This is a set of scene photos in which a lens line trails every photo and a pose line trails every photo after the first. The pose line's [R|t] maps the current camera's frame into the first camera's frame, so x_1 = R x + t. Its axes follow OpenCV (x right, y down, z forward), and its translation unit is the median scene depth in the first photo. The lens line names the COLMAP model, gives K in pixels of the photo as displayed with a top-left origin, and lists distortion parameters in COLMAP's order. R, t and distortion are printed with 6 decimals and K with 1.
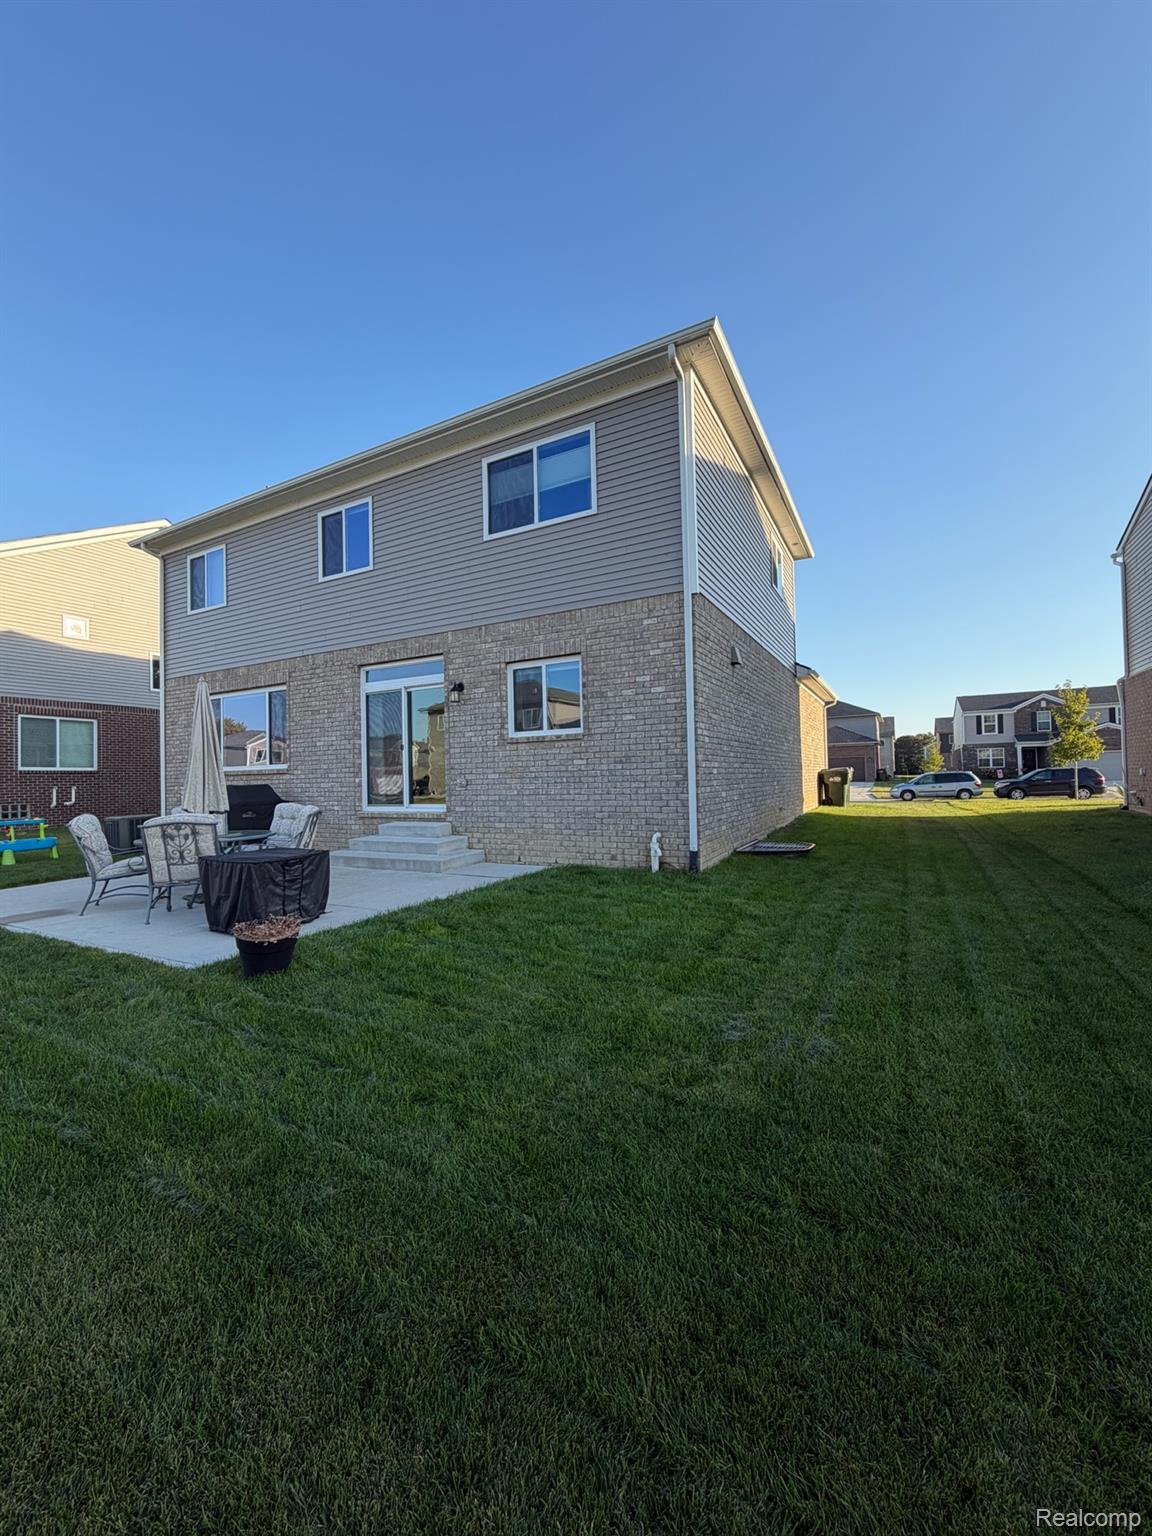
lens RADIAL K [[617.9, 0, 571.2], [0, 617.9, 766.8], [0, 0, 1]] dist [0.002159, 0.000099]
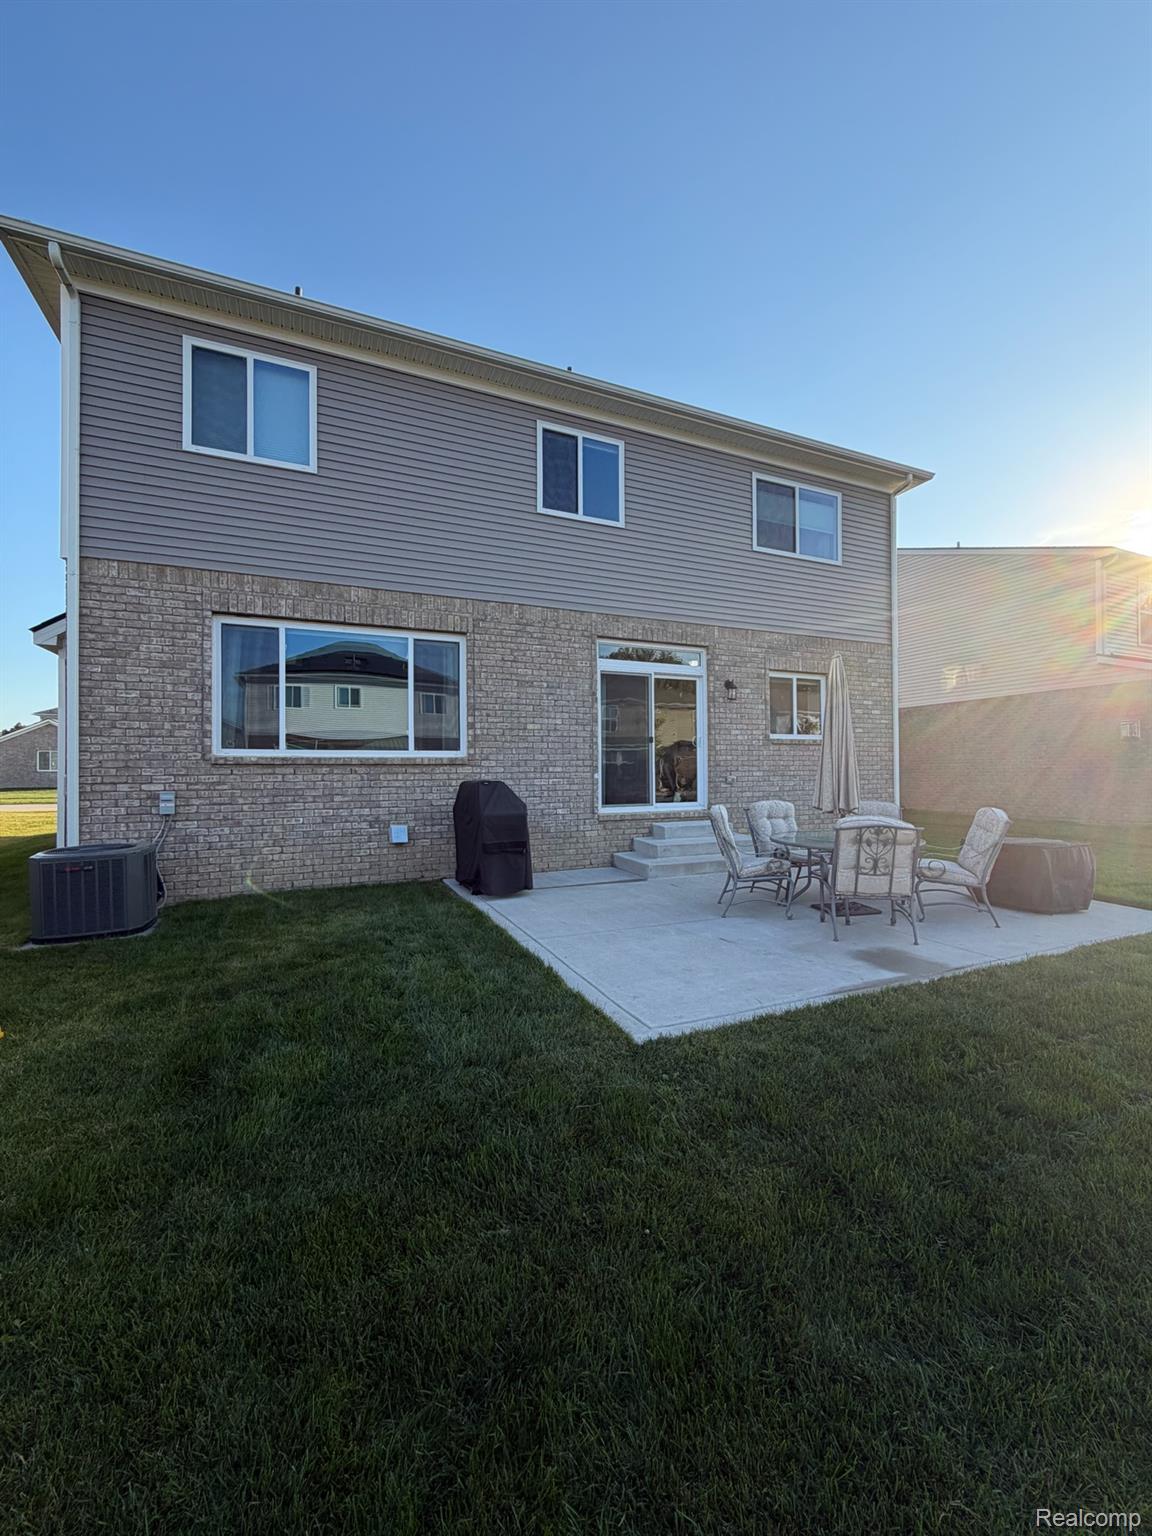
lens RADIAL K [[583.1, 0, 570.4], [0, 583.1, 769.4], [0, 0, 1]] dist [0.003635, 0.000128]
pose [[0.623025, 0.022228, 0.781886, -0.975229], [-0.019927, 0.999723, -0.012543, 0.023447], [-0.781948, -0.007766, 0.623295, 0.548326]]
